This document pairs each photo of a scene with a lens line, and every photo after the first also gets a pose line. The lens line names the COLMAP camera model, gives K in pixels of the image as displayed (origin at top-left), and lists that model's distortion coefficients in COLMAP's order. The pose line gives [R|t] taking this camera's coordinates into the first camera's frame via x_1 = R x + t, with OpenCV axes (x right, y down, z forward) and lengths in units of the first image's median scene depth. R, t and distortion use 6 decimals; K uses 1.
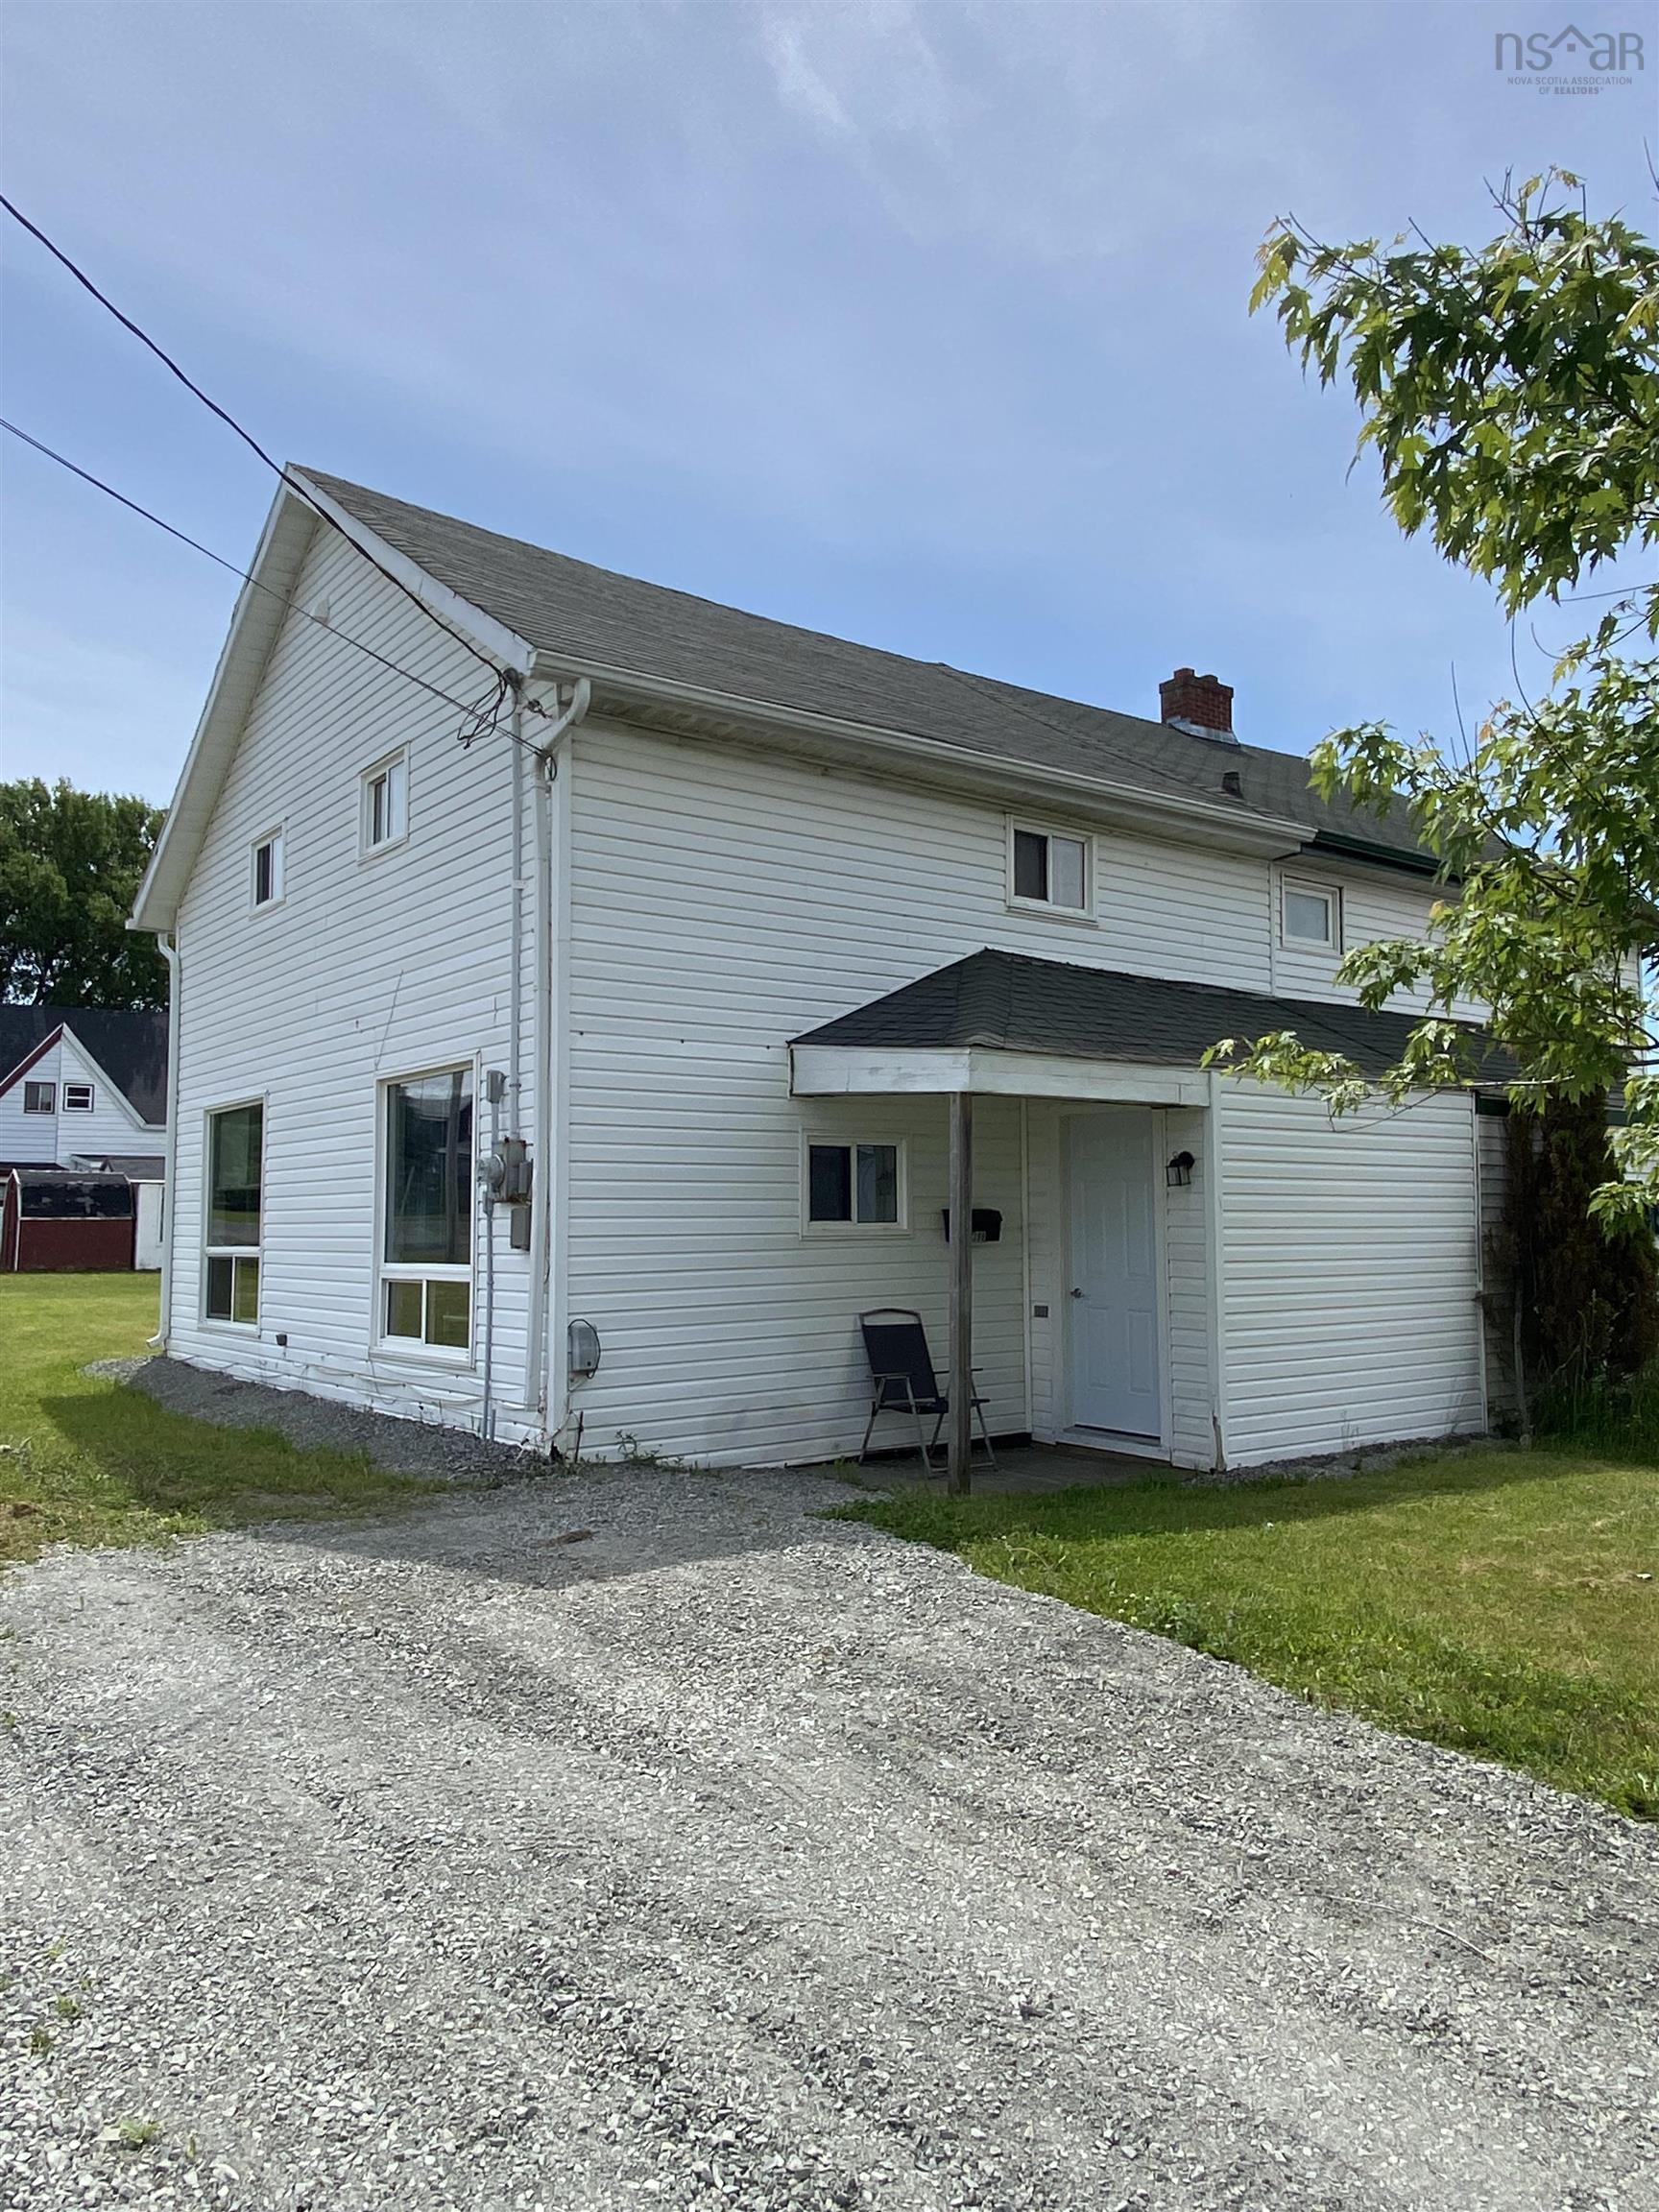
lens RADIAL K [[1543.7, 0, 829.5], [0, 1543.7, 1106.0], [0, 0, 1]] dist [0.048786, 0.000264]
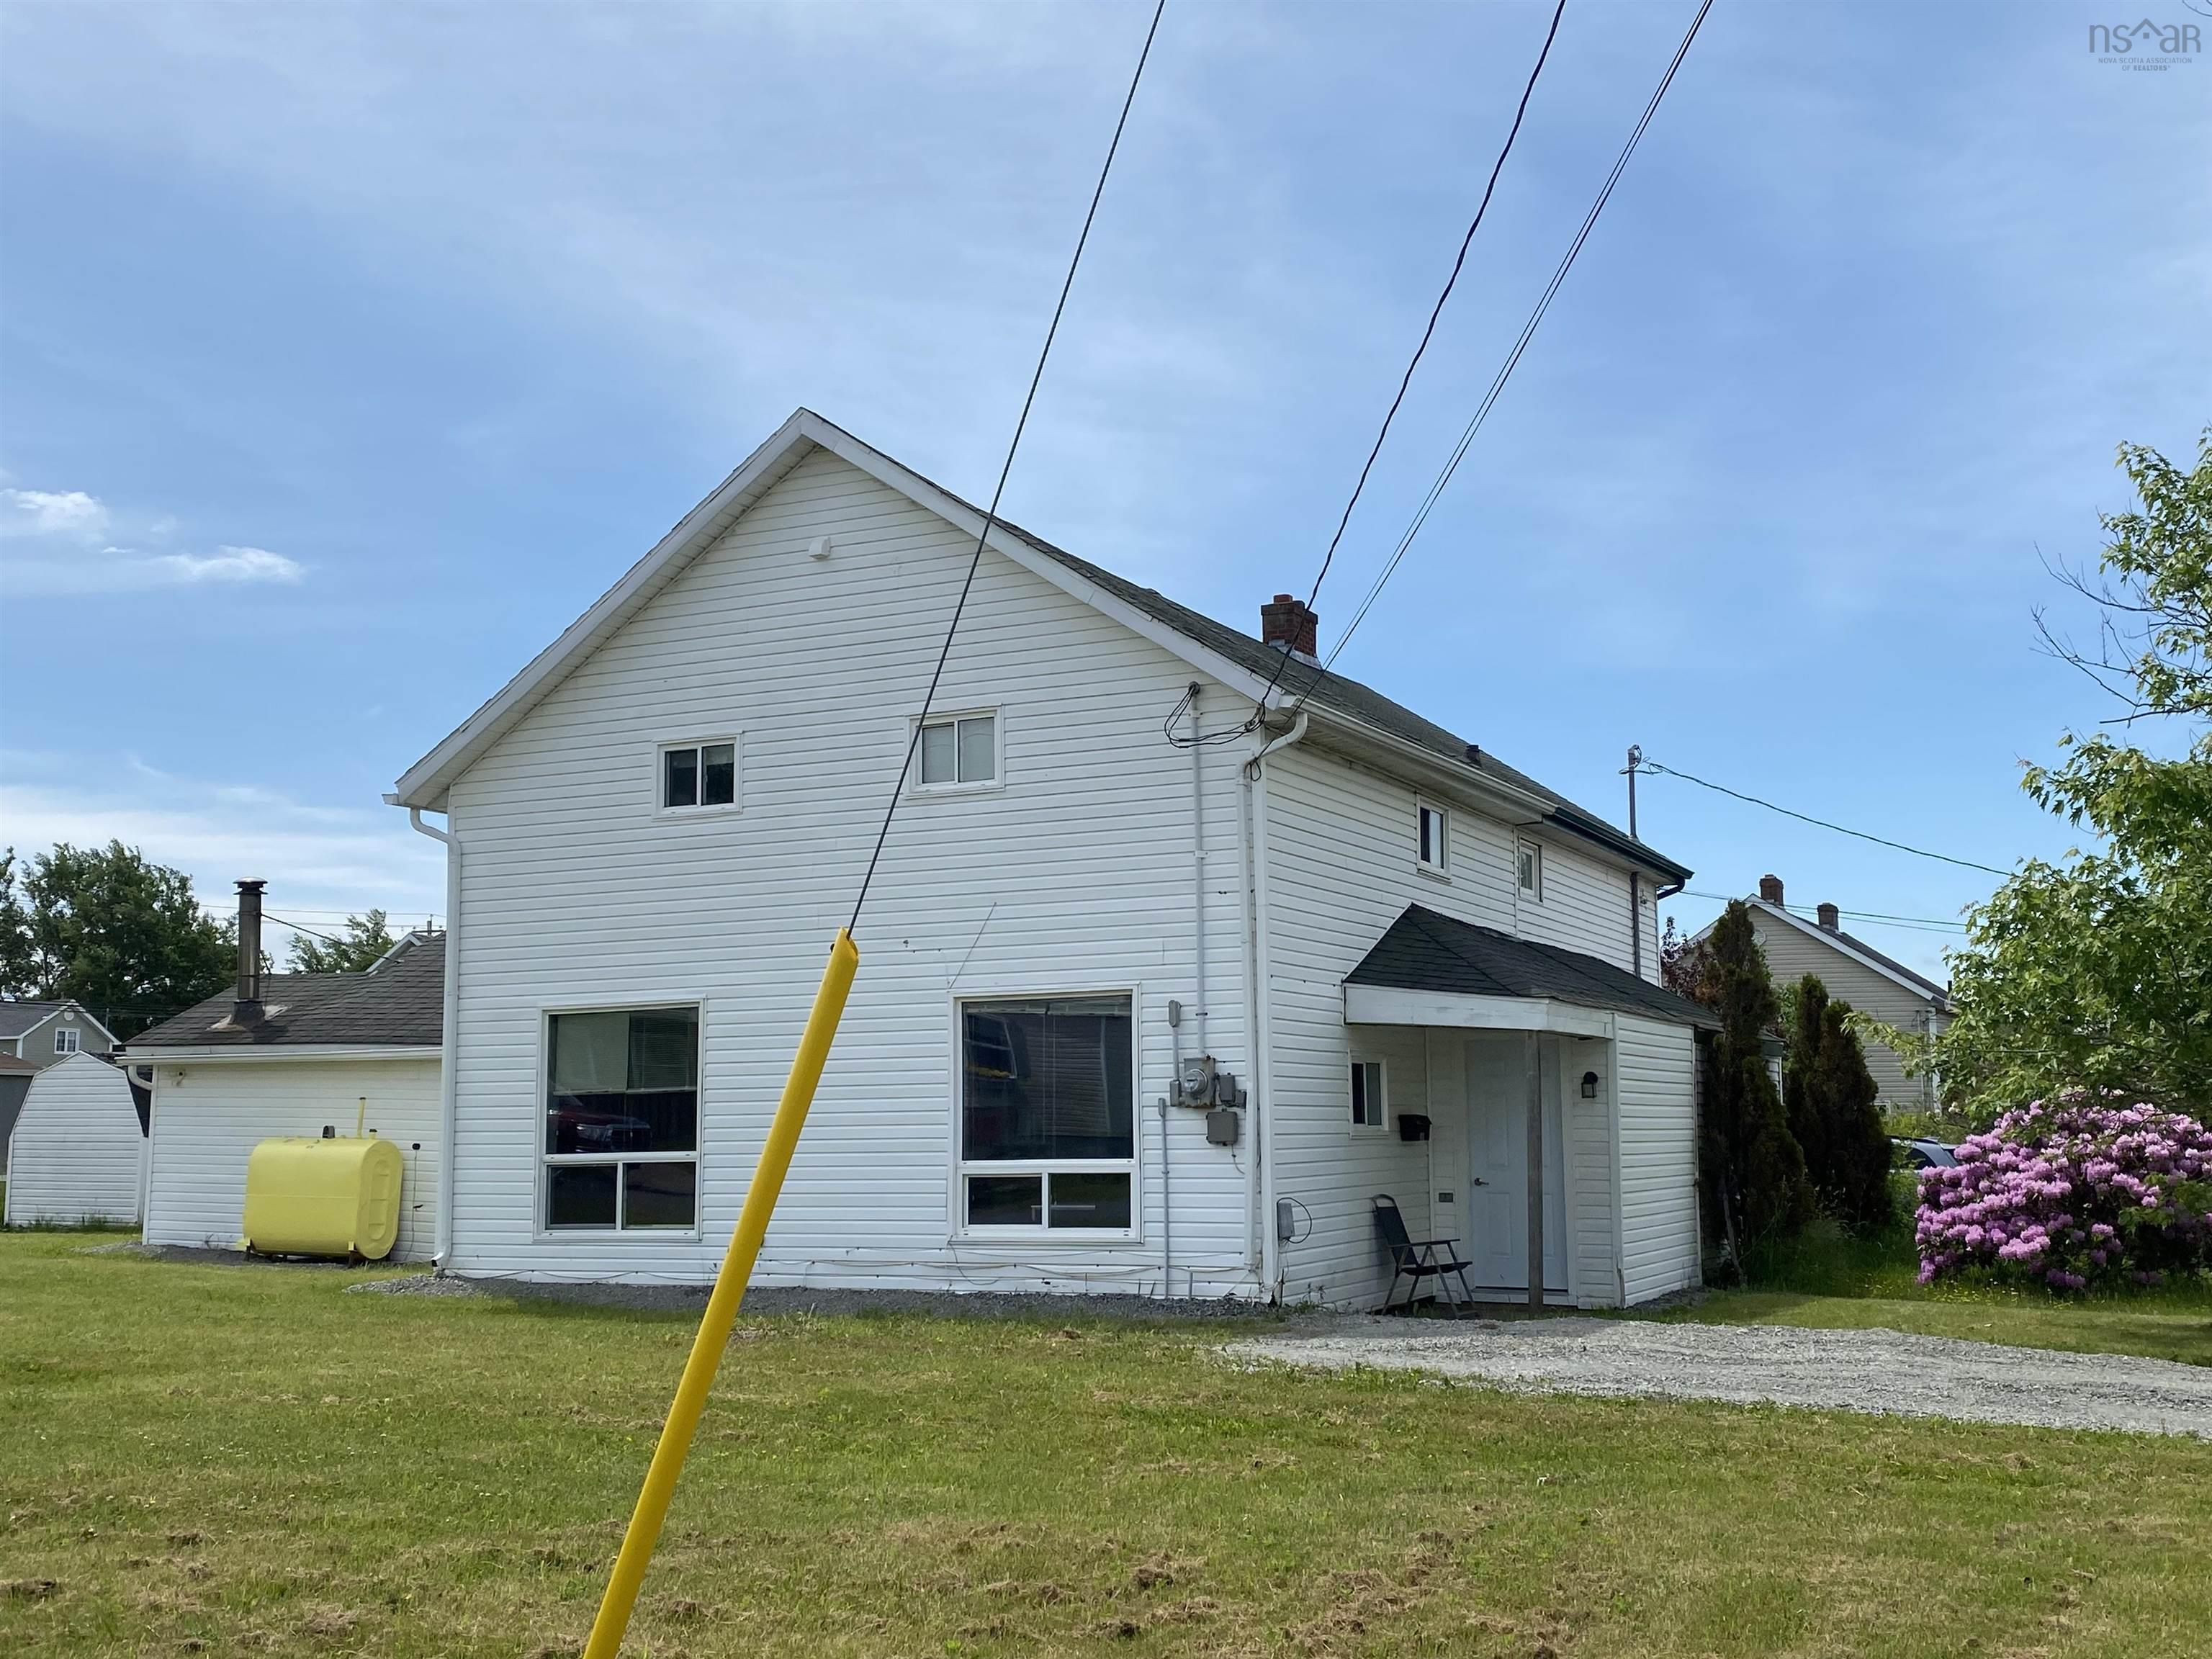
lens RADIAL K [[2284.9, 0, 1106.0], [0, 2284.9, 829.5], [0, 0, 1]] dist [0.001588, -0.001680]
pose [[0.896175, 0.059192, 0.439736, -0.984578], [-0.033582, 0.997267, -0.065802, -0.034048], [-0.442429, 0.044203, 0.895713, -0.570414]]
